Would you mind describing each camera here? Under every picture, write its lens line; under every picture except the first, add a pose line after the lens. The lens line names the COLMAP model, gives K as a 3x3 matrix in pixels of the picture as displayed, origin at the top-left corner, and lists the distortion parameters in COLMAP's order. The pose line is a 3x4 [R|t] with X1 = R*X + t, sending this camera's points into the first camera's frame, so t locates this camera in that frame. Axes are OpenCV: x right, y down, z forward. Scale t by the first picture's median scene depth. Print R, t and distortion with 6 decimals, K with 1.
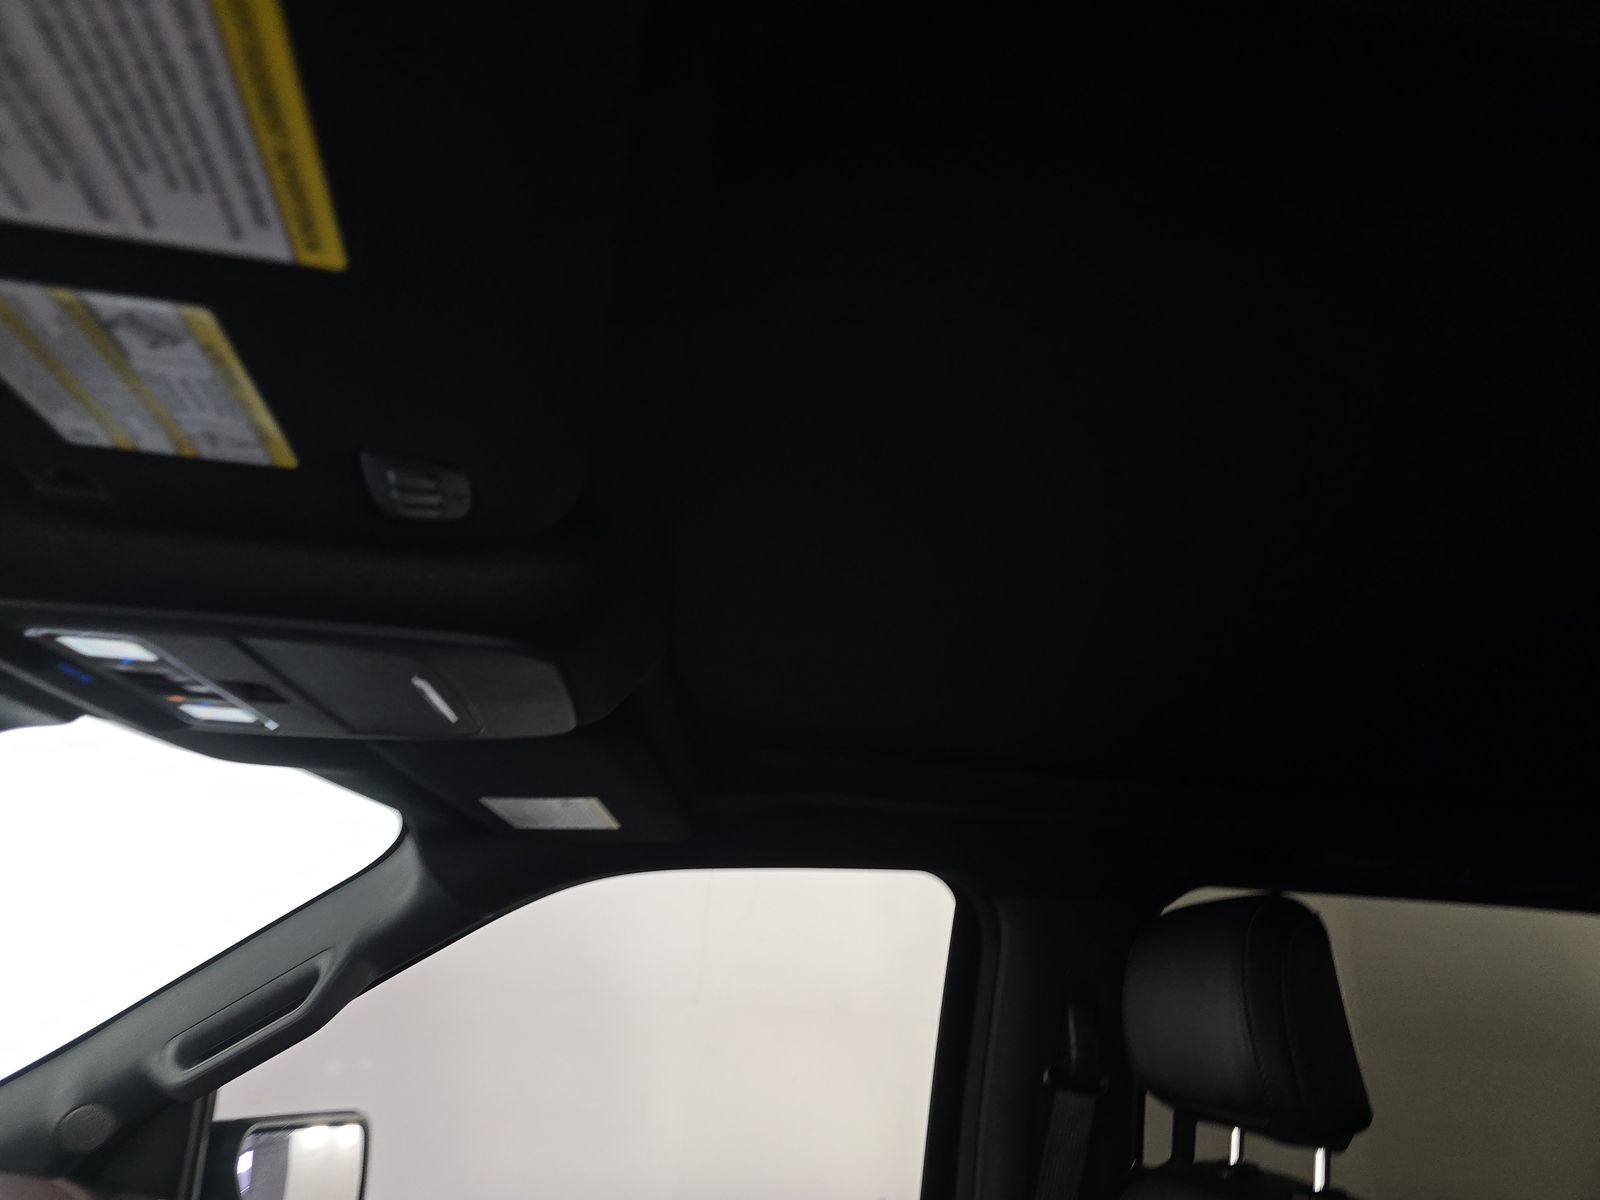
lens RADIAL K [[1051.0, 0, 792.3], [0, 1051.0, 603.2], [0, 0, 1]] dist [0.048988, -0.072714]
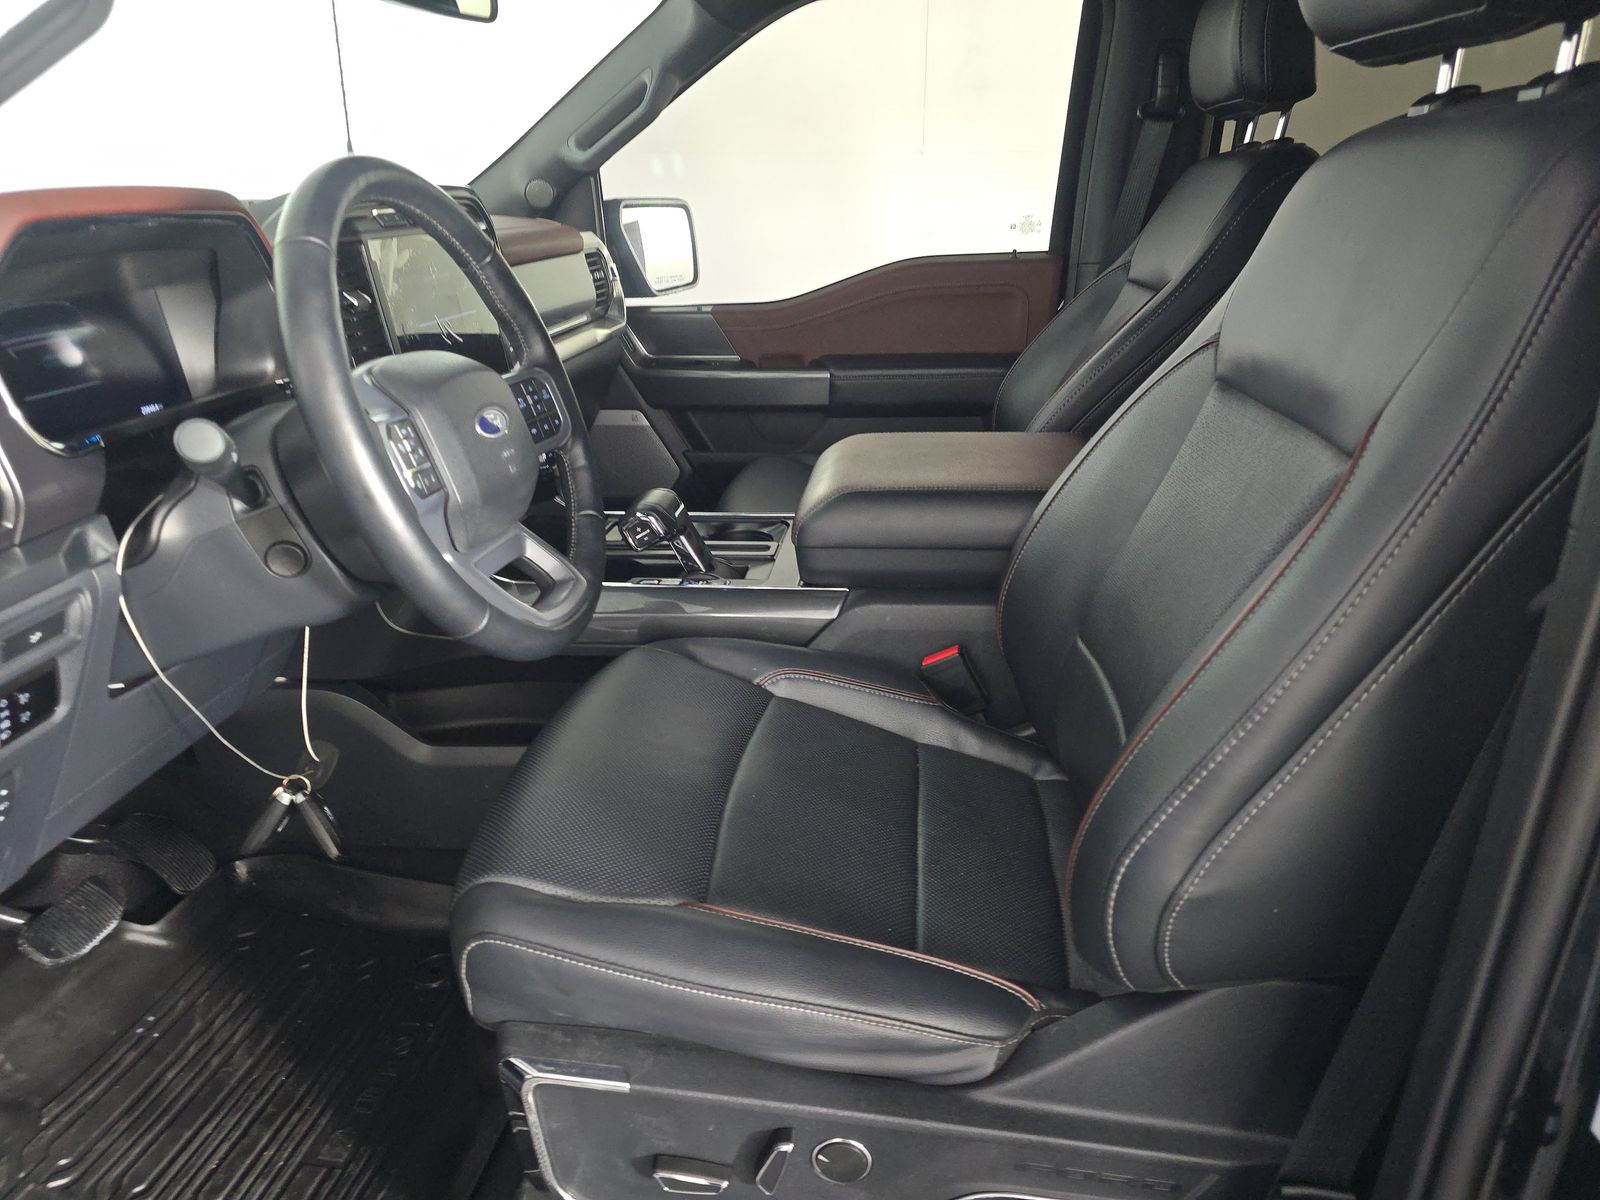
lens RADIAL K [[1051.0, 0, 792.3], [0, 1051.0, 603.2], [0, 0, 1]] dist [0.048988, -0.072714]
pose [[0.975228, 0.003168, -0.221180, 0.105480], [0.144693, 0.747178, 0.648683, -0.056561], [0.167316, -0.664617, 0.728210, -0.588872]]
